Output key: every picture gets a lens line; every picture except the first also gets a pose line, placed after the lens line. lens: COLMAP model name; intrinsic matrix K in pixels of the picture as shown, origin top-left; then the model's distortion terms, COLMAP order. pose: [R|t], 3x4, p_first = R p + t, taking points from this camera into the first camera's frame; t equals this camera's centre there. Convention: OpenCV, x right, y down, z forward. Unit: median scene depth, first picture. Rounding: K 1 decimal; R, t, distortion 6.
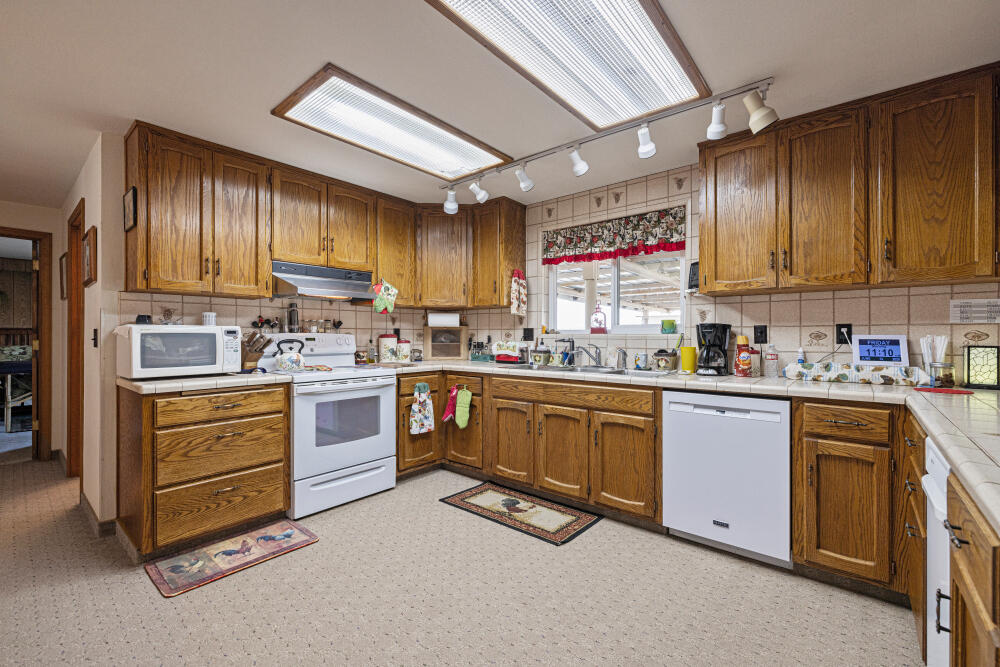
lens RADIAL K [[424.5, 0, 500.0], [0, 424.5, 333.5], [0, 0, 1]] dist [-0.000375, 0.000012]
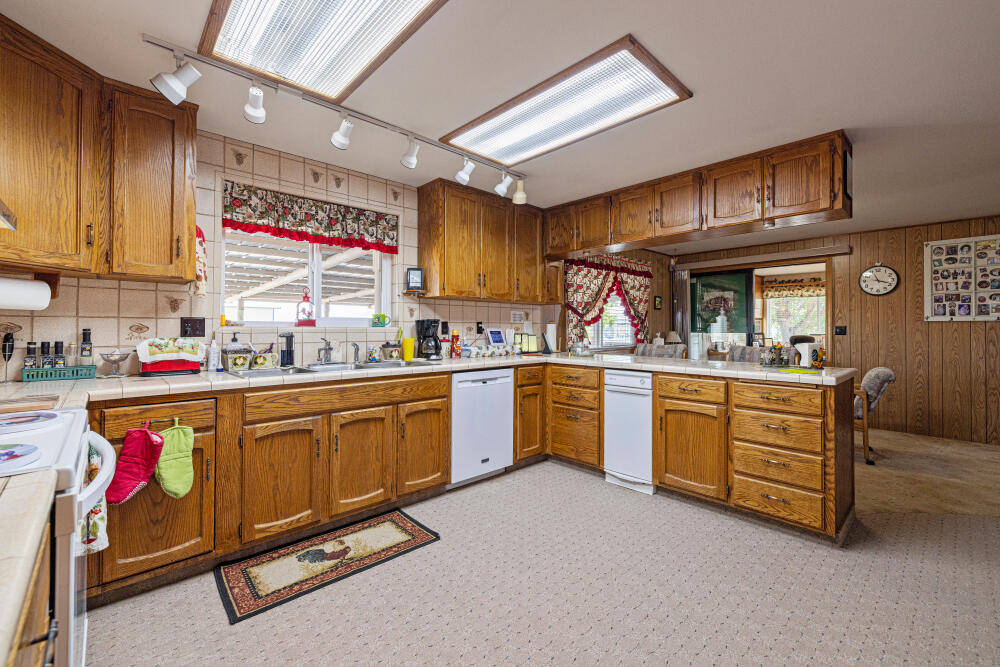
lens RADIAL K [[419.3, 0, 498.9], [0, 419.3, 323.0], [0, 0, 1]] dist [0.001074, -0.000079]
pose [[0.116808, 0.012154, 0.993080, -0.670705], [-0.006232, 0.999914, -0.011505, 0.000491], [-0.993135, -0.004845, 0.116874, 0.599750]]
